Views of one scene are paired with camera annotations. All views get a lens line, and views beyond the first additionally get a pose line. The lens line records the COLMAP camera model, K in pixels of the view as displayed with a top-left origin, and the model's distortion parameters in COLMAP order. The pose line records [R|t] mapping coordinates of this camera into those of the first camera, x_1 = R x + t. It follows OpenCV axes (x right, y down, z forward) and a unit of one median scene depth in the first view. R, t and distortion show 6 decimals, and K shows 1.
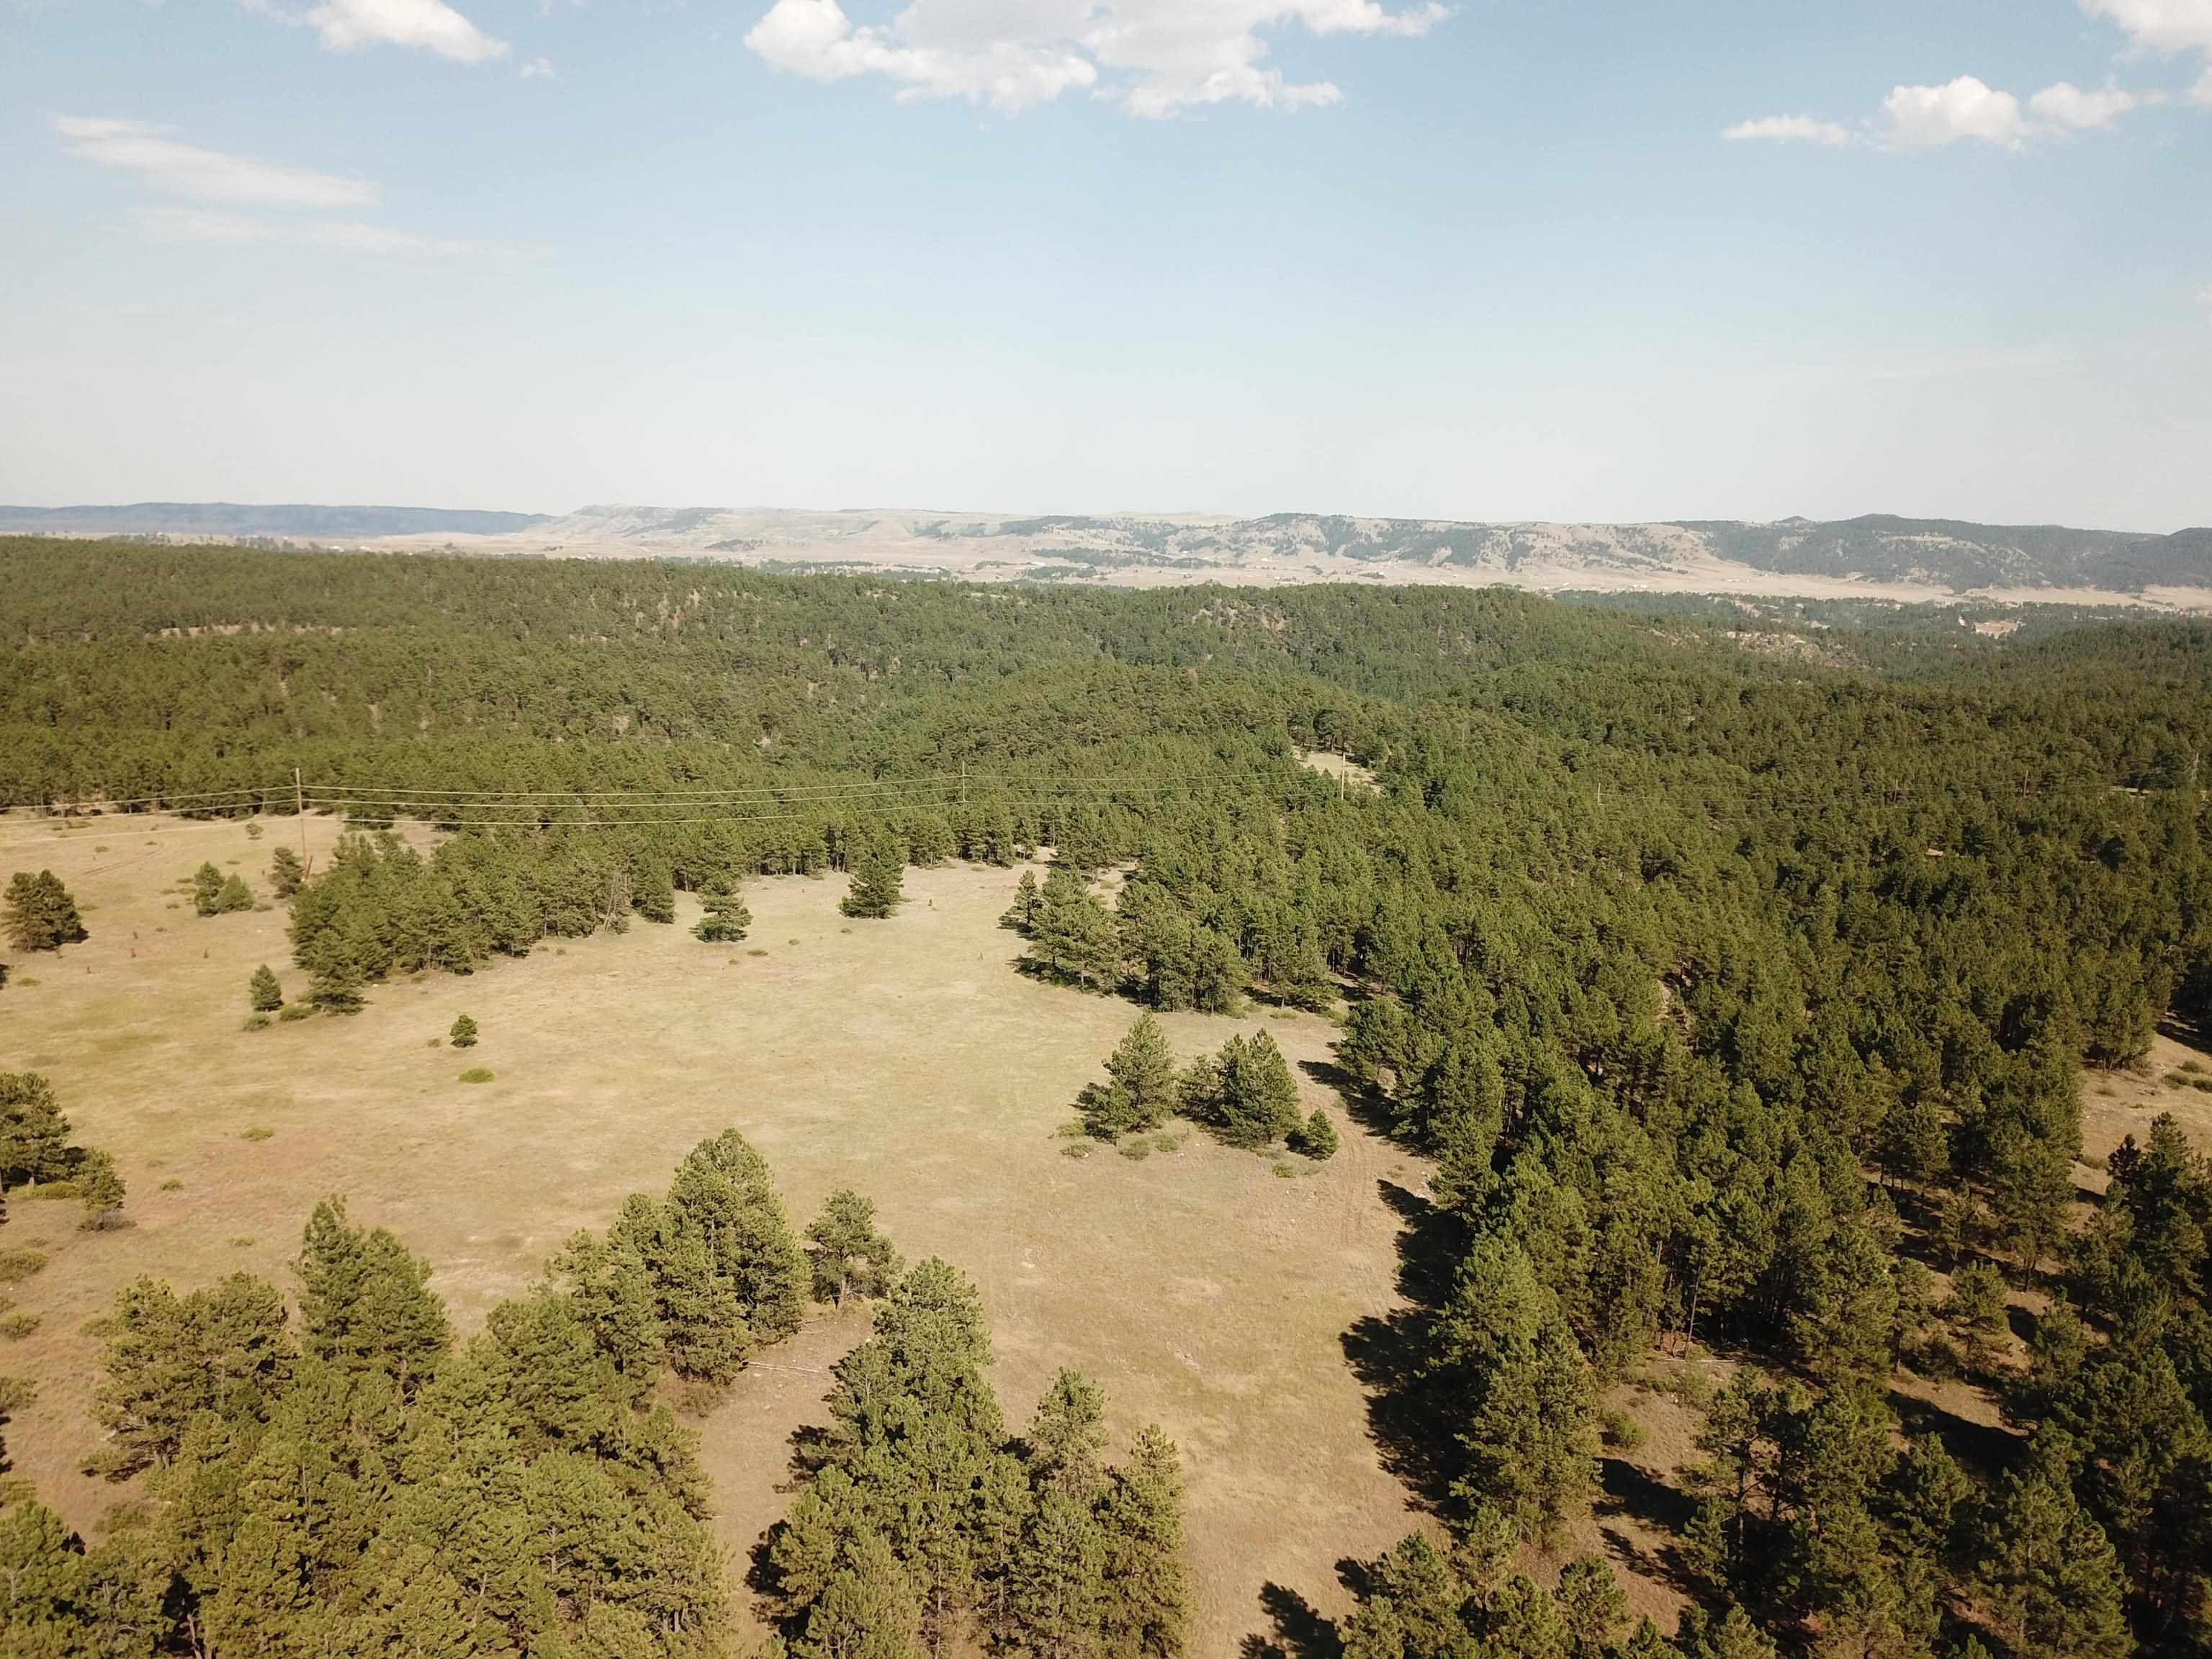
lens RADIAL K [[1728.2, 0, 1111.6], [0, 1728.2, 831.8], [0, 0, 1]] dist [-0.000044, 0.002060]
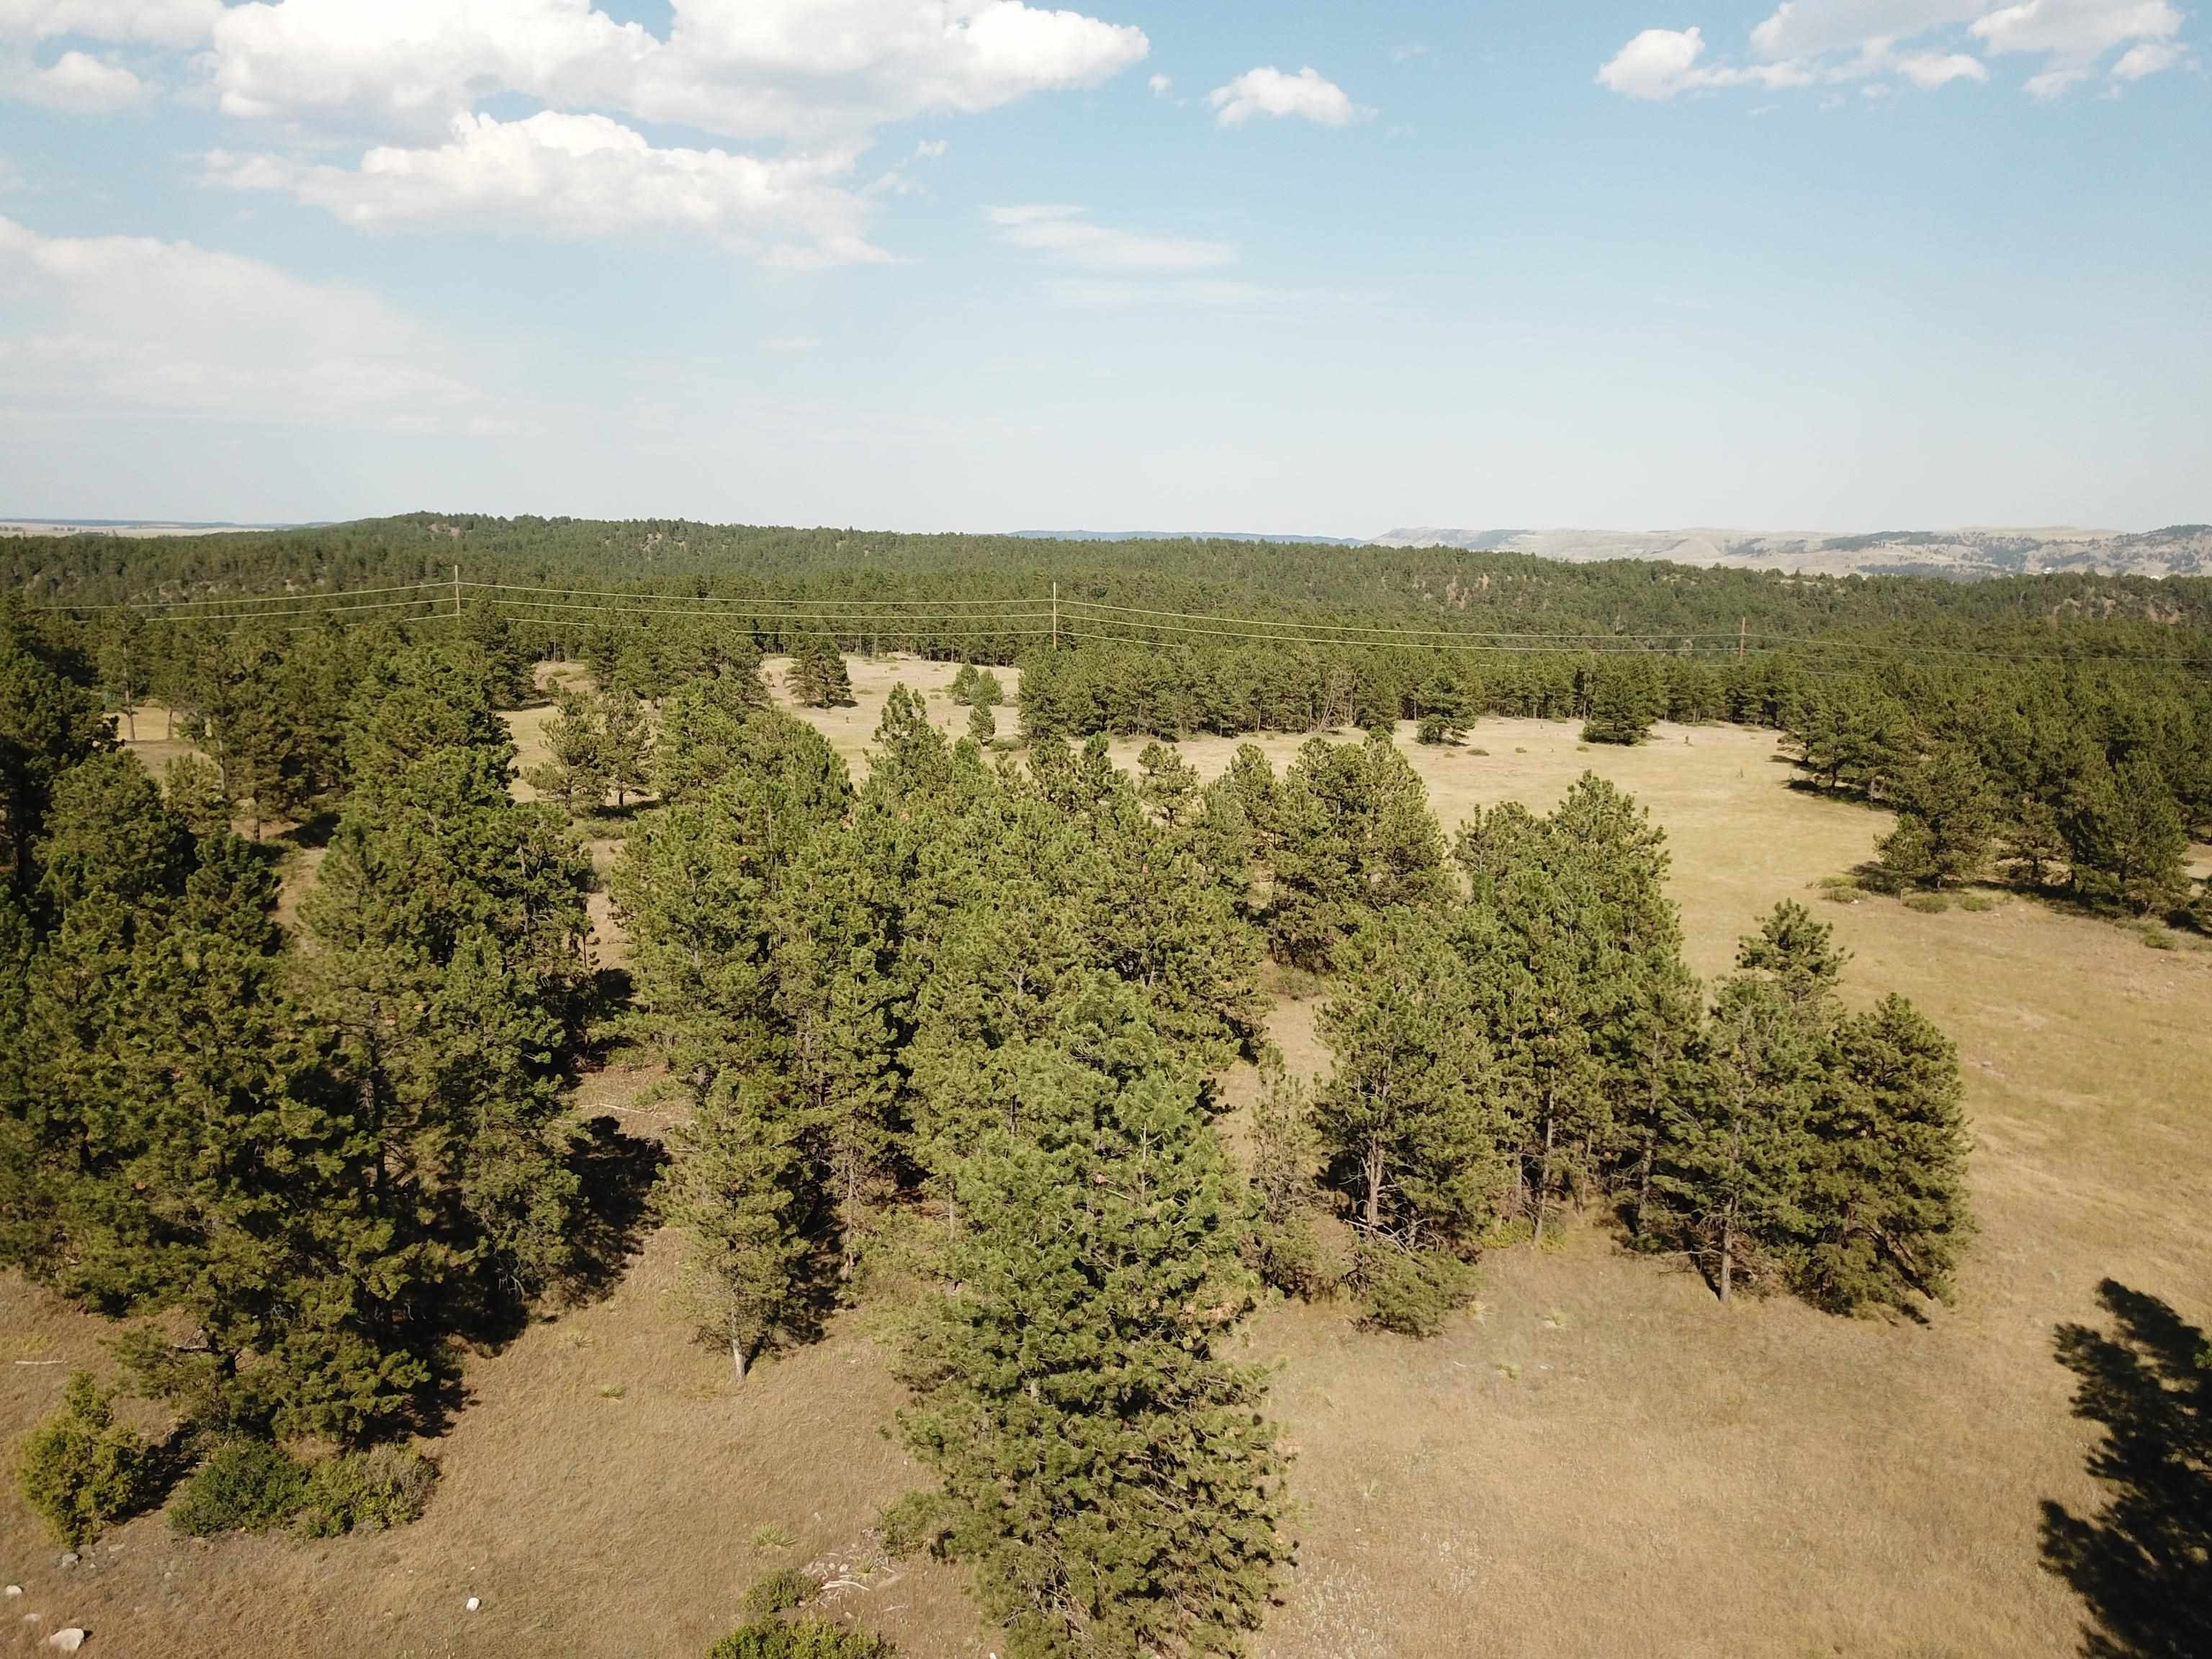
lens RADIAL K [[1718.2, 0, 1100.0], [0, 1718.2, 846.1], [0, 0, 1]] dist [0.005438, 0.006502]
pose [[0.897664, 0.072247, -0.434718, 0.003367], [-0.075218, 0.997113, 0.010393, 0.043392], [0.434213, 0.023369, 0.900507, 0.040468]]
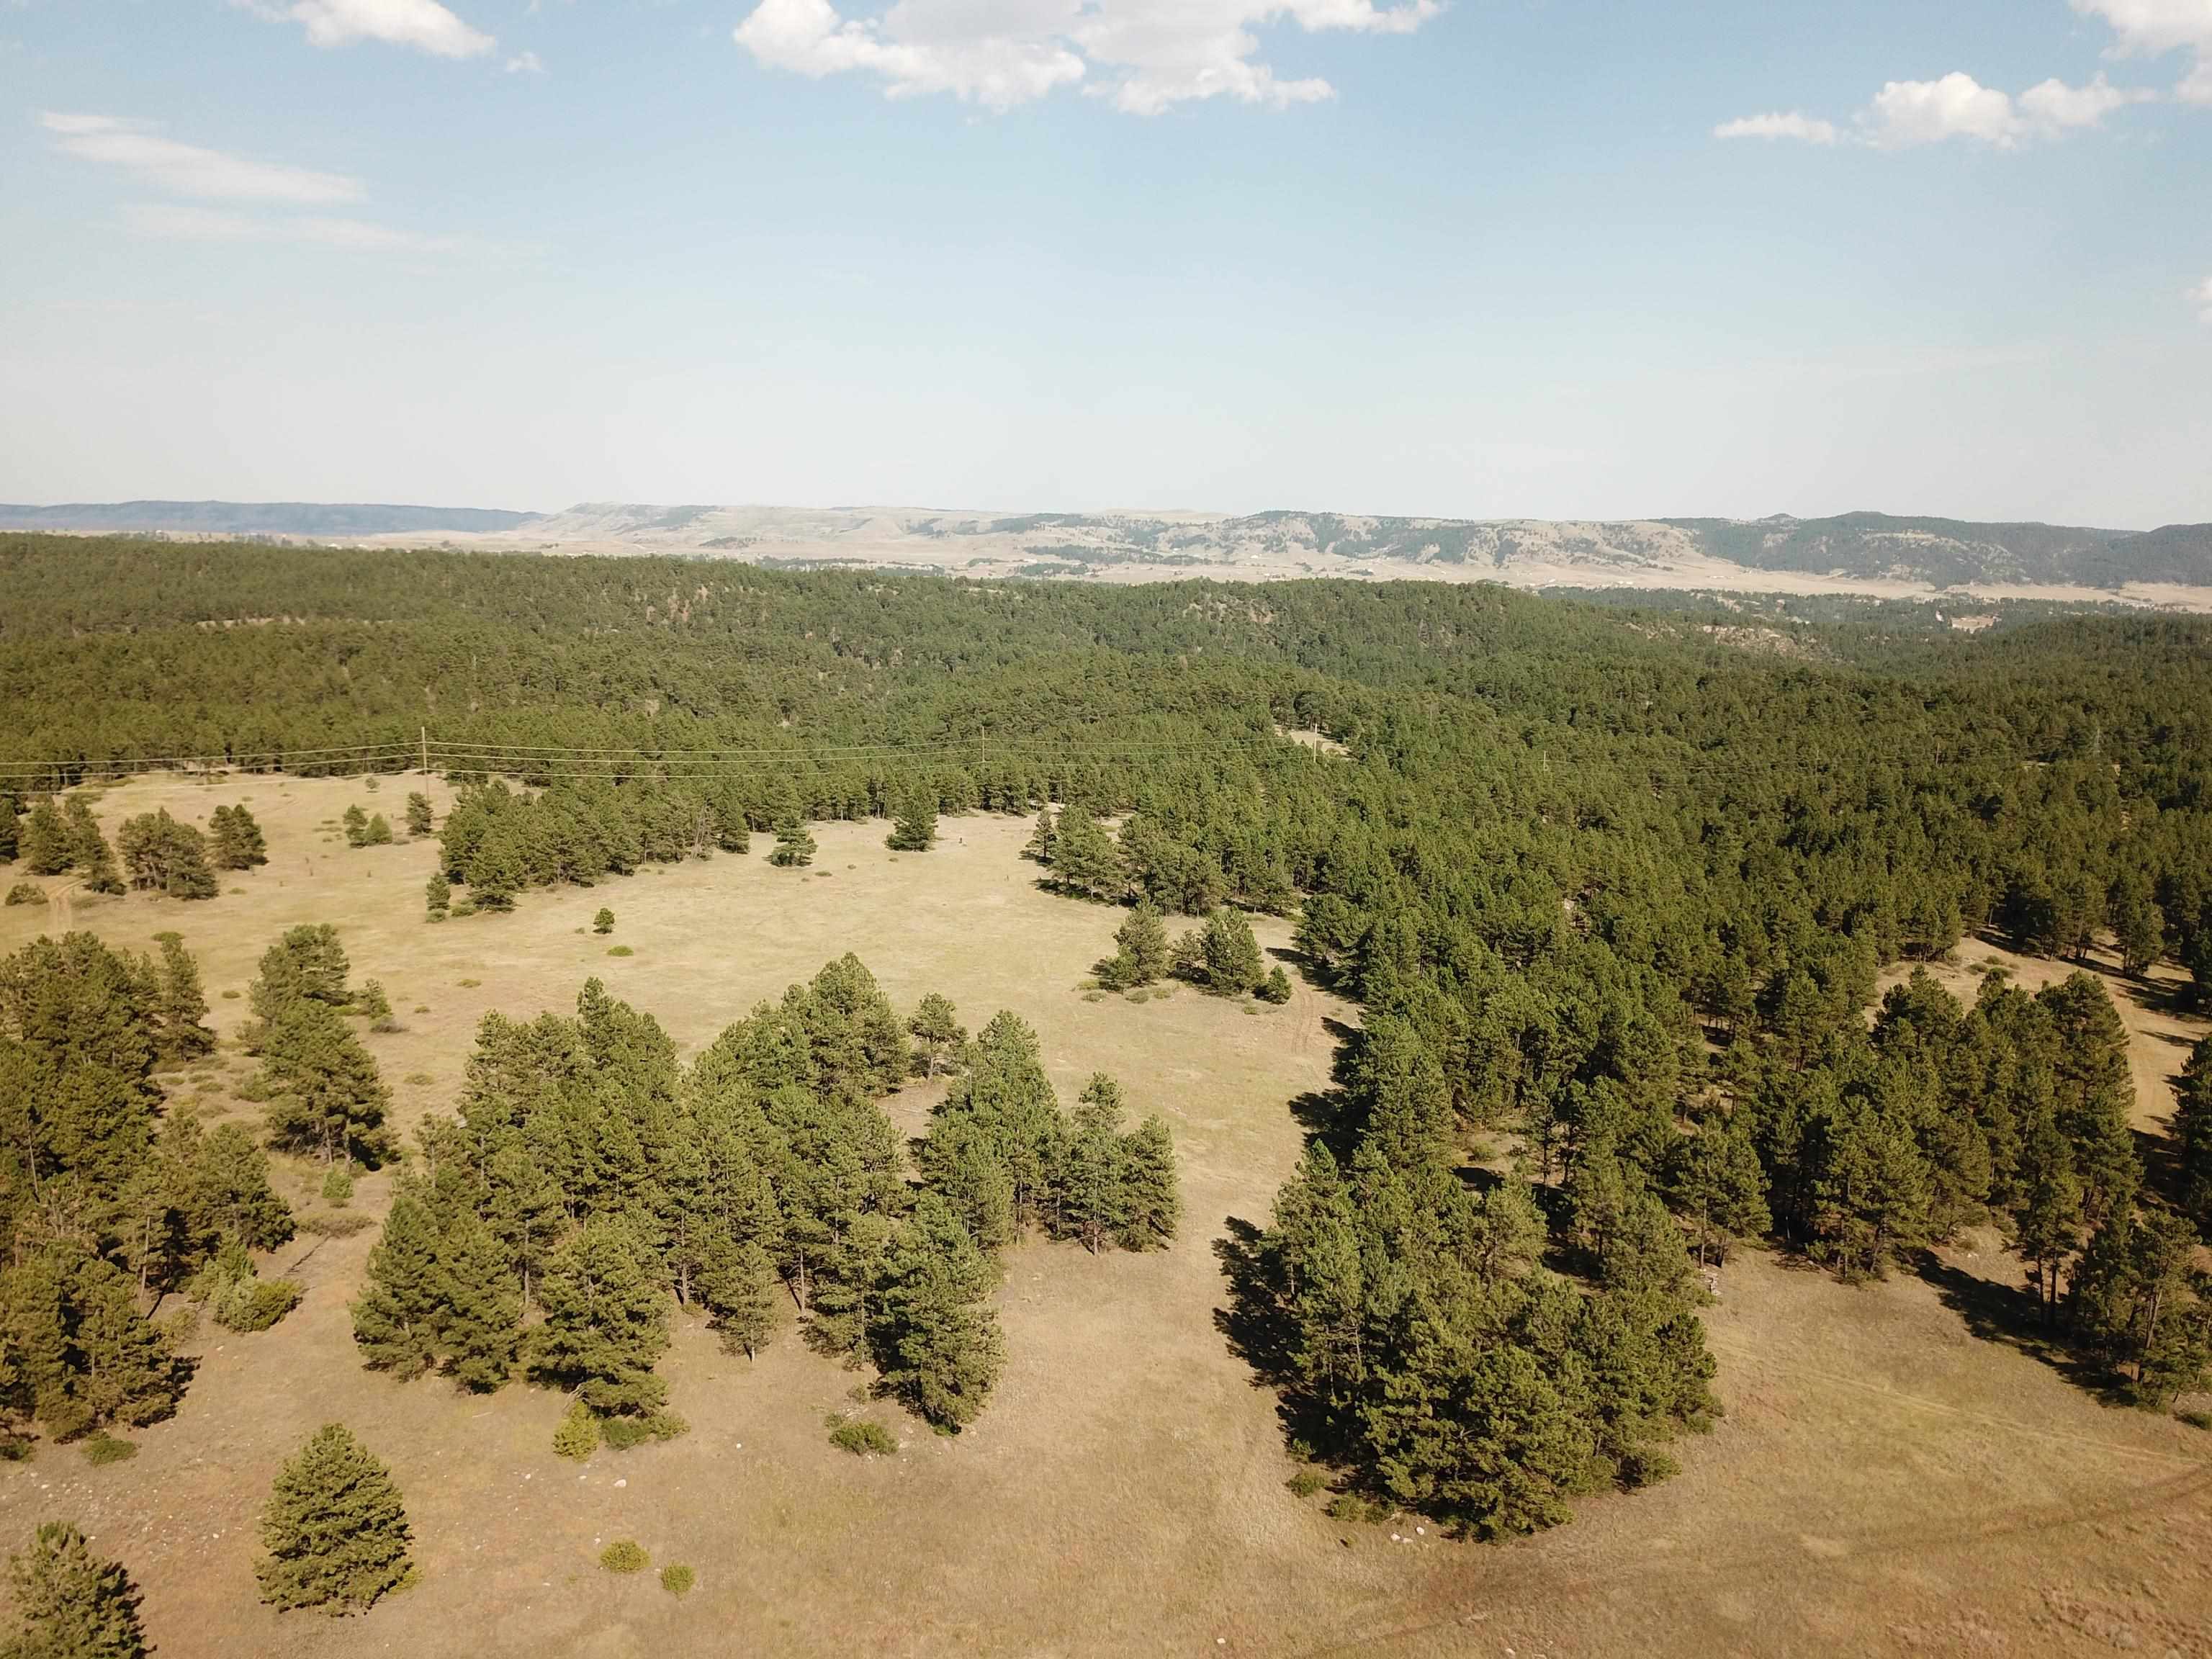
lens RADIAL K [[1728.2, 0, 1111.6], [0, 1728.2, 831.8], [0, 0, 1]] dist [-0.000044, 0.002060]
pose [[0.999986, -0.001337, 0.005142, -0.003084], [0.001330, 0.999998, 0.001360, 0.013801], [-0.005144, -0.001353, 0.999986, -0.074465]]
